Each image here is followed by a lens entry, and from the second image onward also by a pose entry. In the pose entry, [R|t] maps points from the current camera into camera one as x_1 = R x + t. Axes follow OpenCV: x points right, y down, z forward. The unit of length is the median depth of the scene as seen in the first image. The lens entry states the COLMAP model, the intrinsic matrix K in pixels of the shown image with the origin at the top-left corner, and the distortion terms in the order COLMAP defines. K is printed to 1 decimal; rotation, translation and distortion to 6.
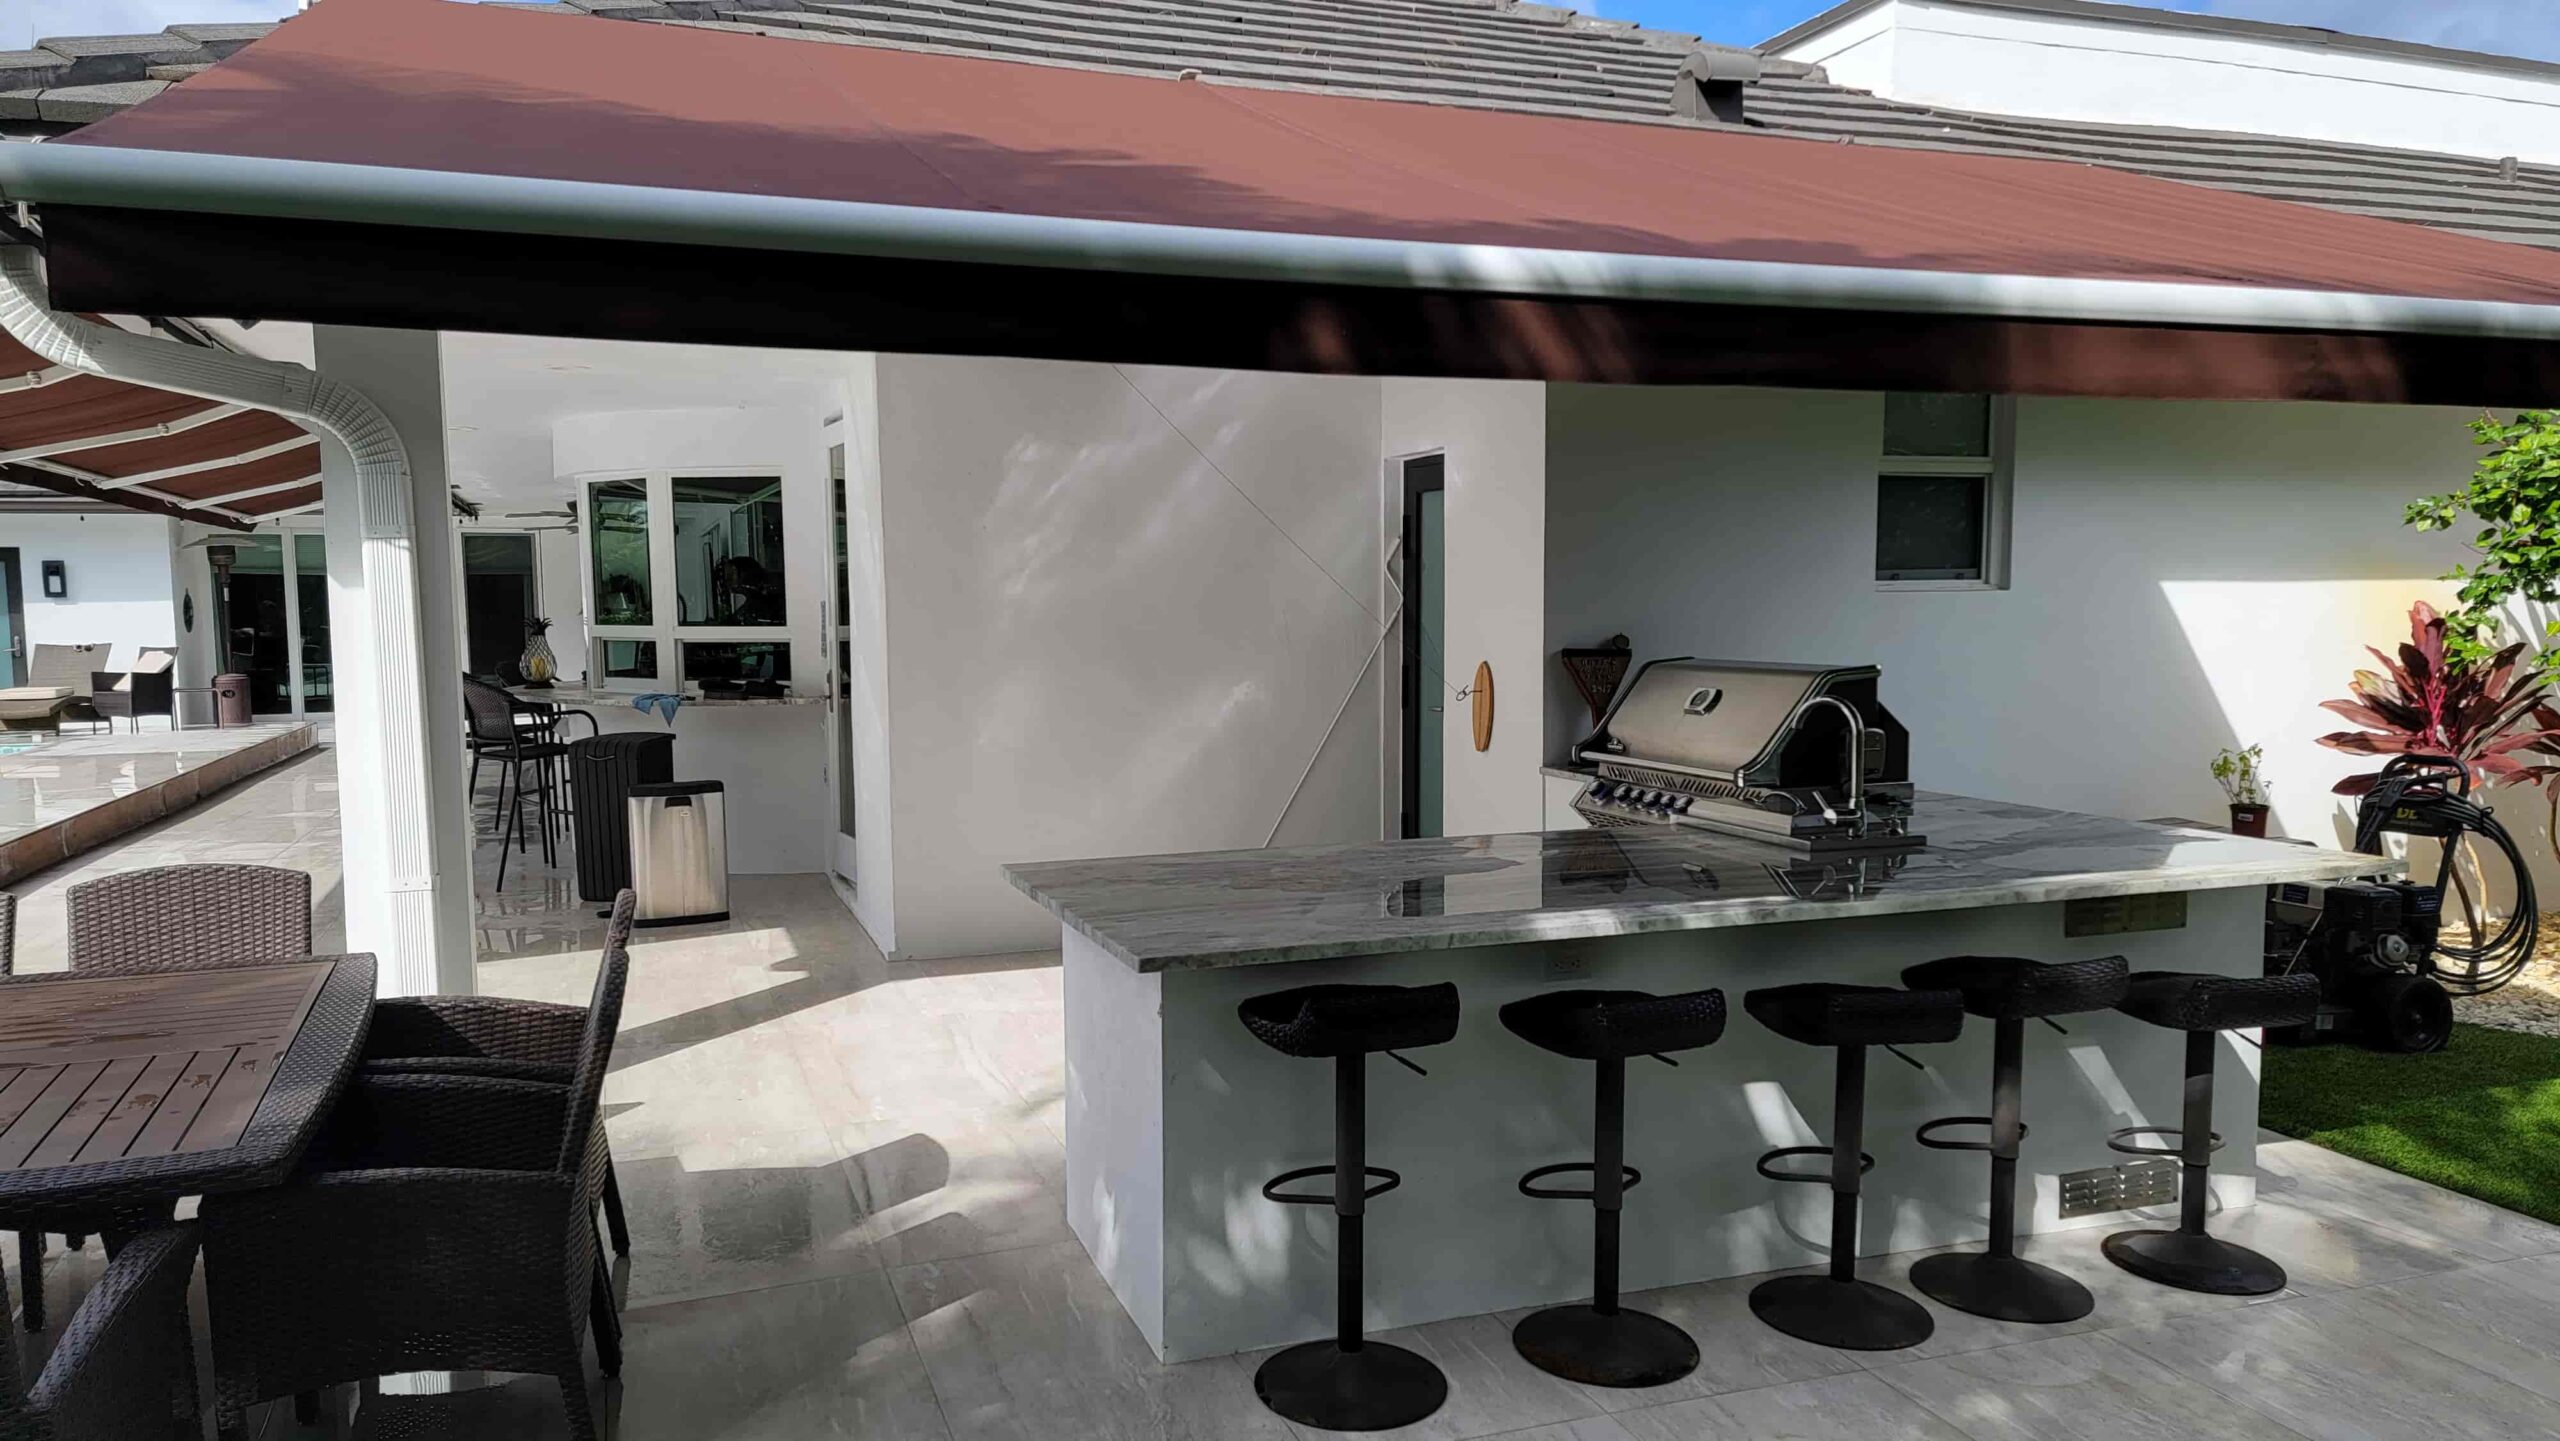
lens RADIAL K [[1733.5, 0, 1281.5], [0, 1733.5, 717.8], [0, 0, 1]] dist [0.058986, -0.034833]
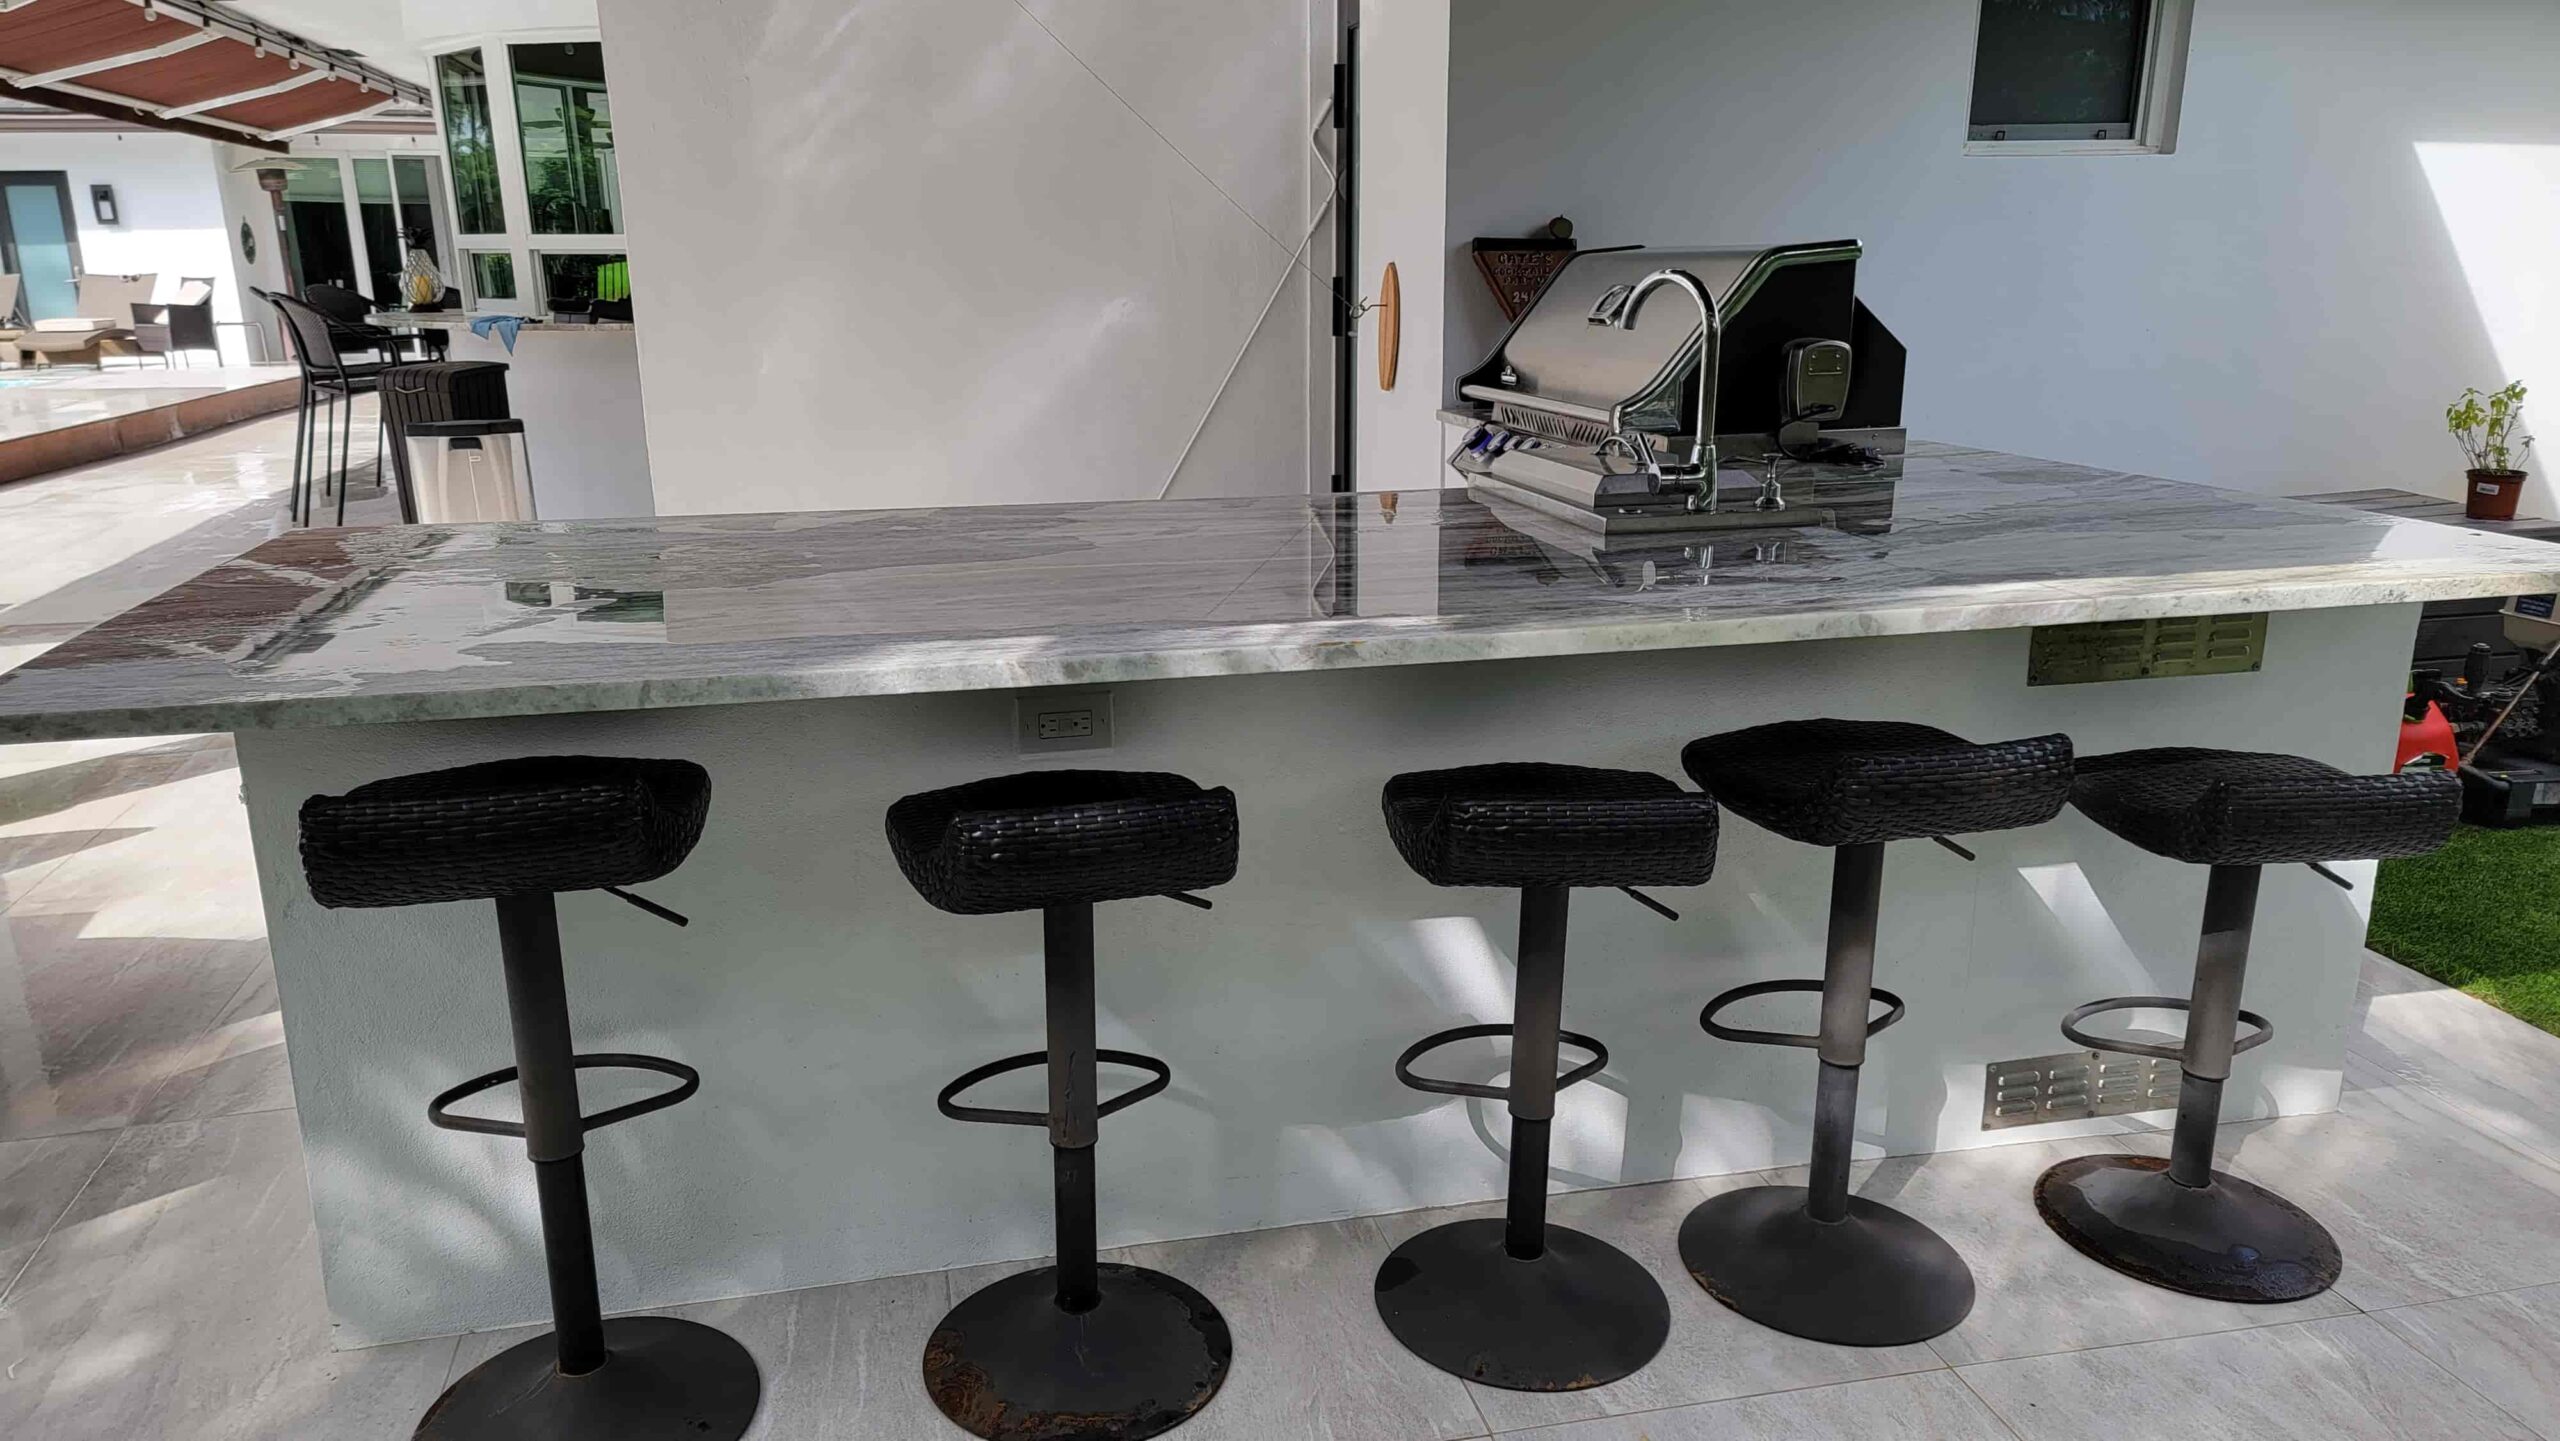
lens RADIAL K [[1733.5, 0, 1278.1], [0, 1733.5, 729.4], [0, 0, 1]] dist [0.058986, -0.034833]
pose [[0.991496, 0.033217, -0.125824, 0.187916], [-0.007833, 0.980354, 0.197089, 0.017911], [0.129899, -0.194427, 0.972278, 0.273637]]
